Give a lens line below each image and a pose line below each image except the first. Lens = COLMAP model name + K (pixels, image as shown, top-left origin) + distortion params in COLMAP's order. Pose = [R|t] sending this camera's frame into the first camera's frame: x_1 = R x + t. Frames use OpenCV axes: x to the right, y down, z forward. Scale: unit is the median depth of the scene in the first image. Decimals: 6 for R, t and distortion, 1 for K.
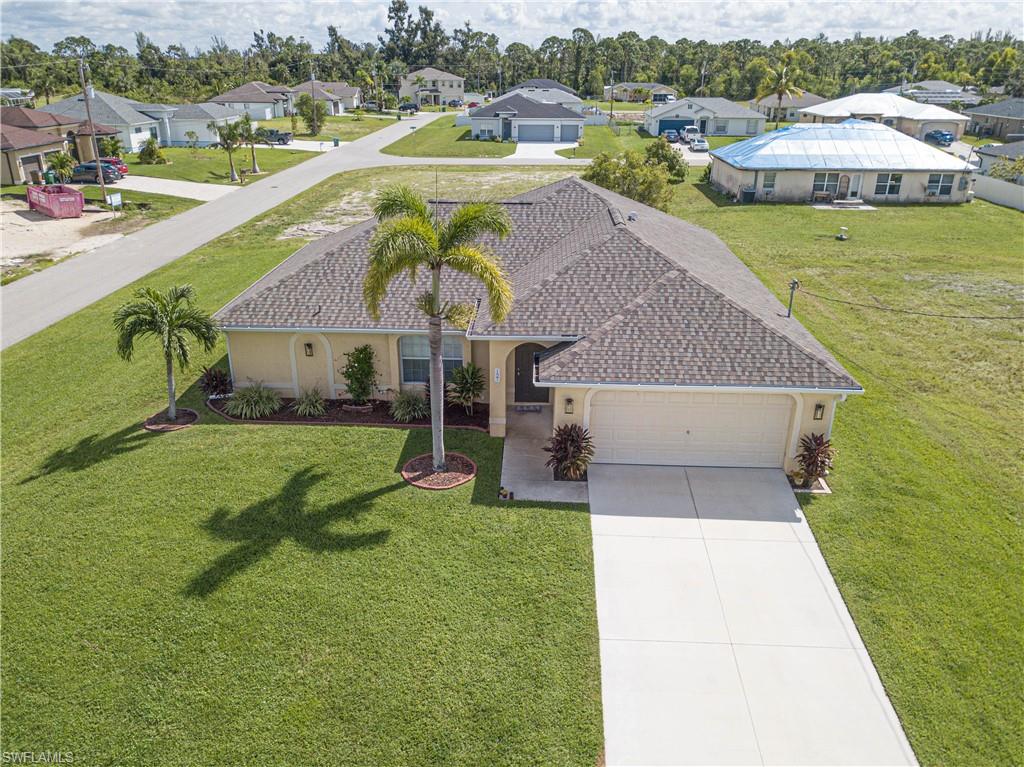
lens RADIAL K [[784.8, 0, 512.0], [0, 784.8, 383.5], [0, 0, 1]] dist [0.007726, 0.000832]
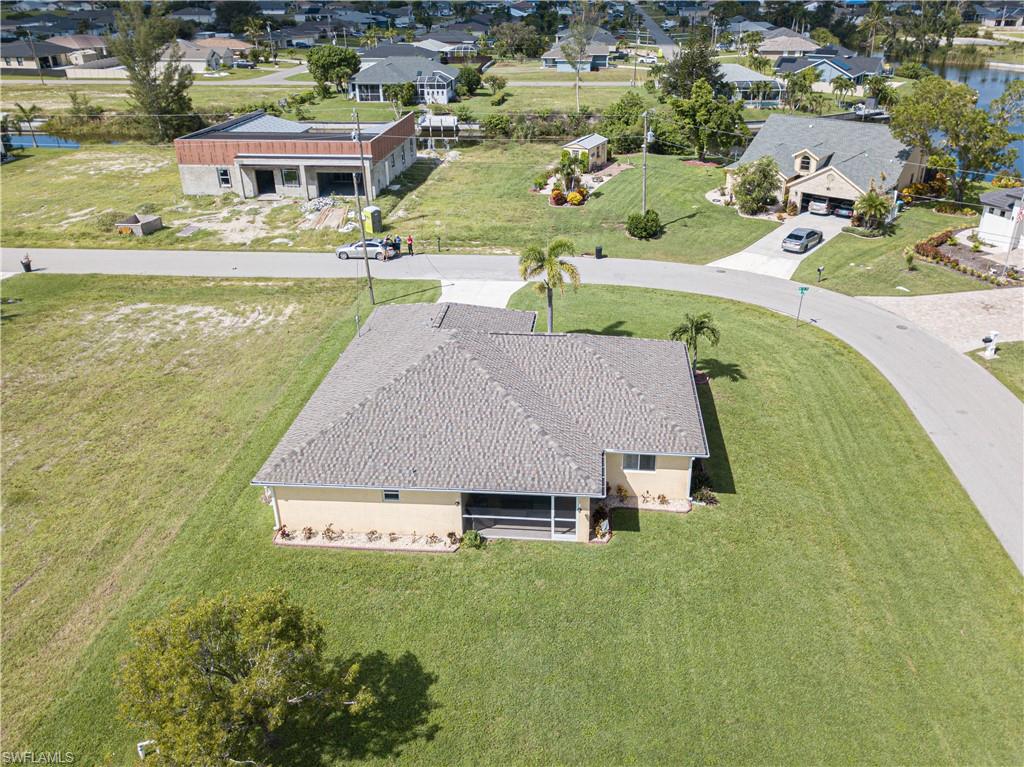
lens RADIAL K [[803.0, 0, 544.5], [0, 803.0, 379.1], [0, 0, 1]] dist [0.001384, 0.008535]
pose [[-0.999601, -0.013352, 0.024889, -0.044912], [0.010017, 0.656348, 0.754391, -0.535689], [-0.026409, 0.754340, -0.655953, 0.868207]]
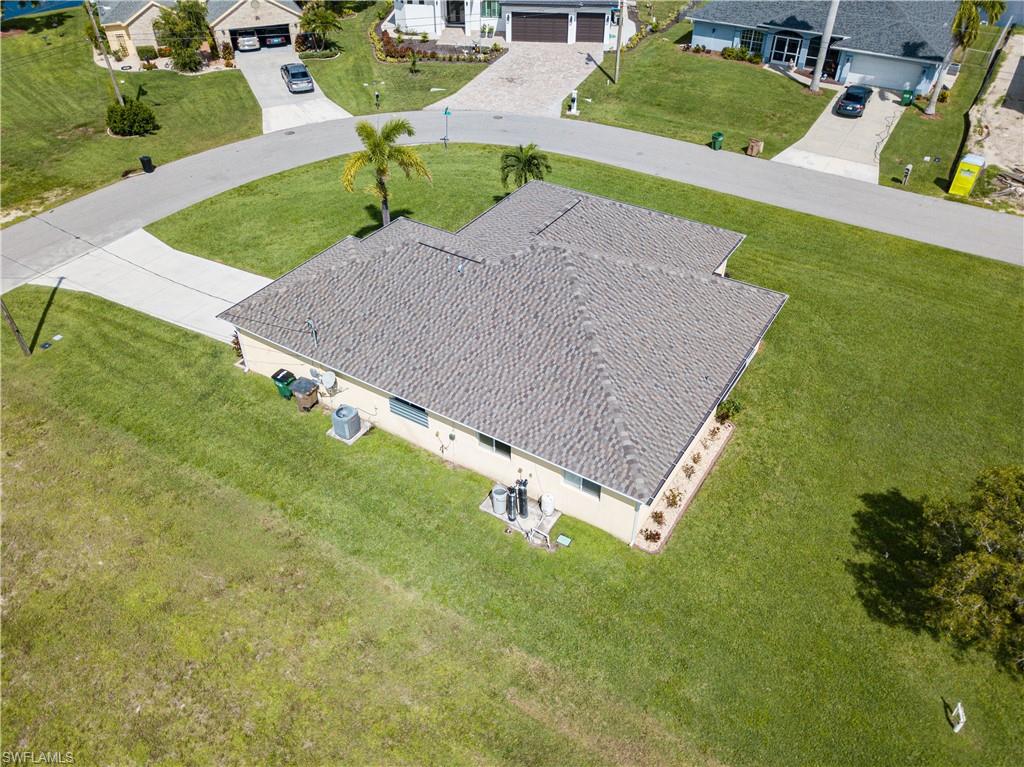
lens RADIAL K [[784.8, 0, 512.0], [0, 784.8, 383.5], [0, 0, 1]] dist [0.007726, 0.000832]
pose [[-0.495853, 0.538845, -0.681011, 0.409375], [-0.334061, 0.605504, 0.722335, -0.401806], [0.801581, 0.585672, -0.120234, 0.549912]]
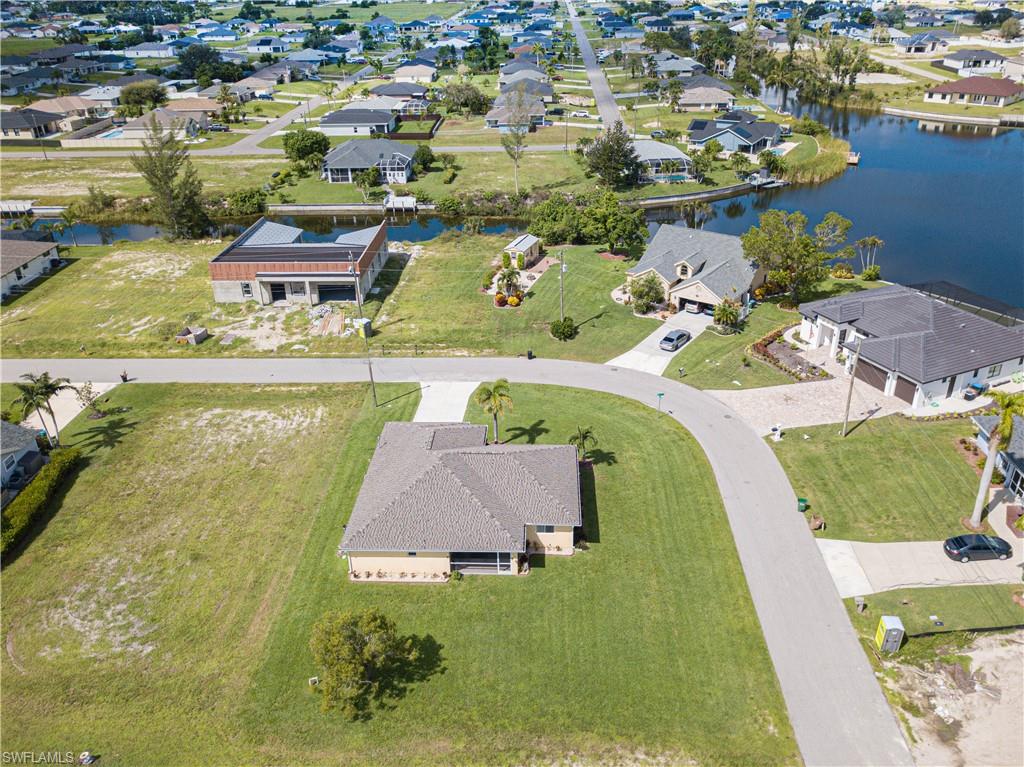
lens RADIAL K [[808.0, 0, 512.0], [0, 808.0, 383.5], [0, 0, 1]] dist [0.014150, -0.004284]
pose [[-0.999889, 0.013492, 0.006368, -0.064595], [0.013584, 0.646919, 0.762438, -0.978486], [0.006167, 0.762440, -0.647030, 1.067259]]
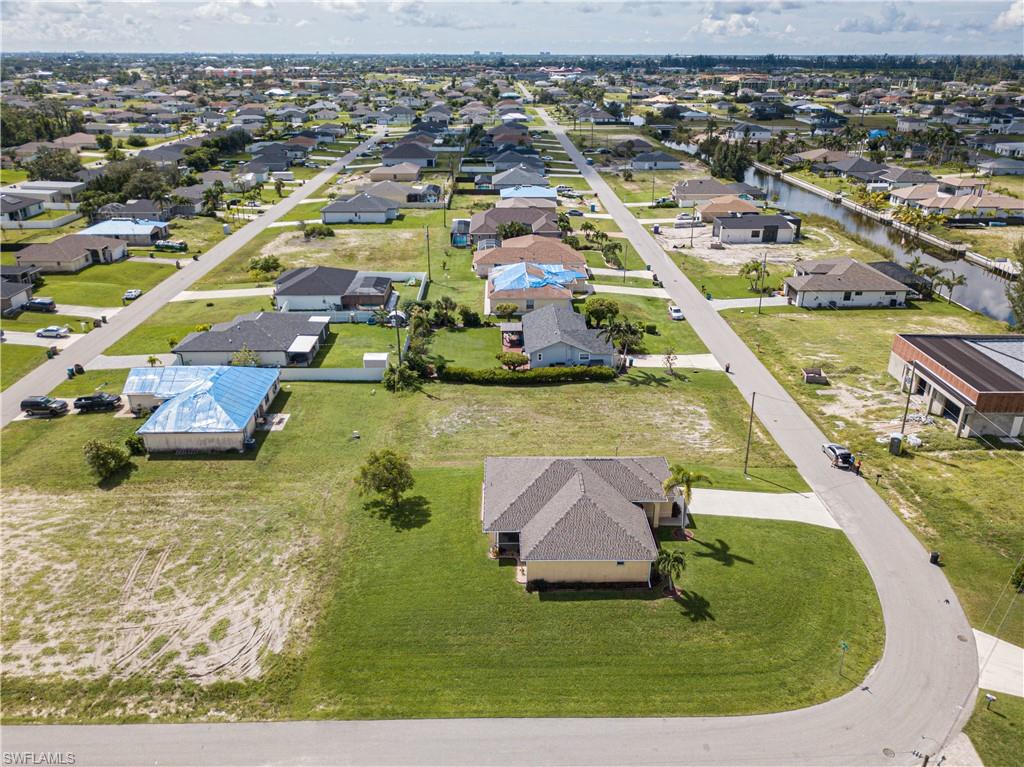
lens RADIAL K [[784.8, 0, 512.0], [0, 784.8, 383.5], [0, 0, 1]] dist [0.007726, 0.000832]
pose [[-0.062913, -0.392188, 0.917731, -1.018818], [0.375581, 0.842650, 0.385849, -0.713325], [-0.924652, 0.368957, 0.094285, 0.376351]]
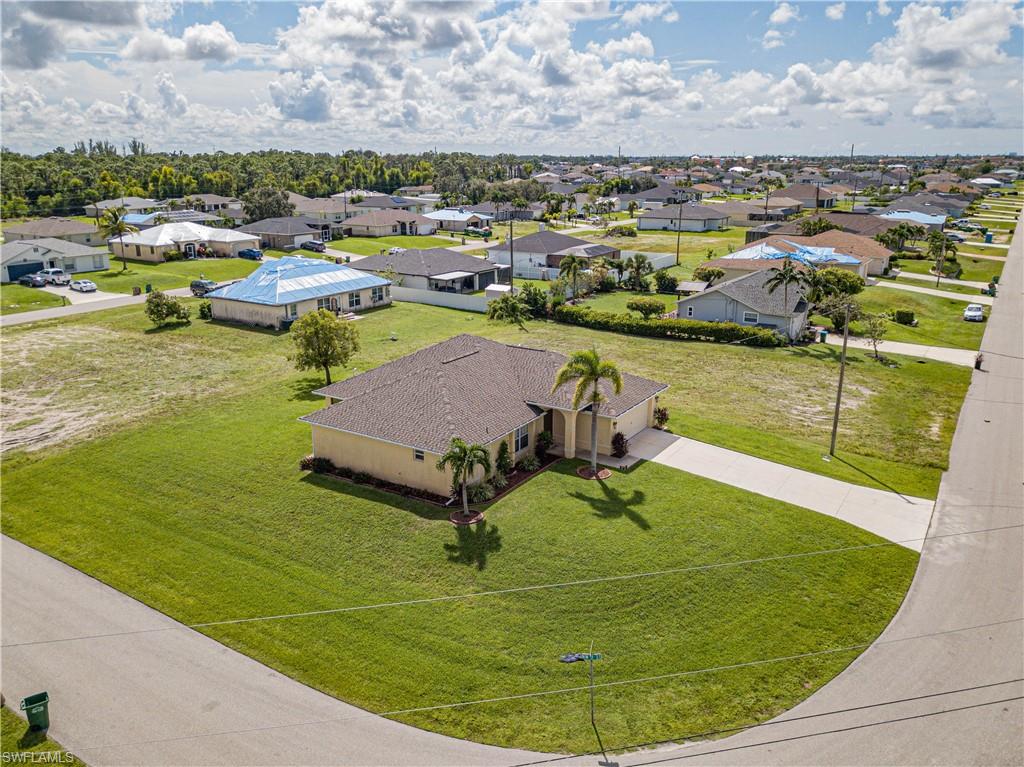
lens RADIAL K [[784.8, 0, 512.0], [0, 784.8, 383.5], [0, 0, 1]] dist [0.007726, 0.000832]
pose [[0.504384, -0.245063, 0.827974, -0.641190], [0.331477, 0.940365, 0.076399, -0.119485], [-0.797320, 0.235920, 0.555538, -0.023665]]
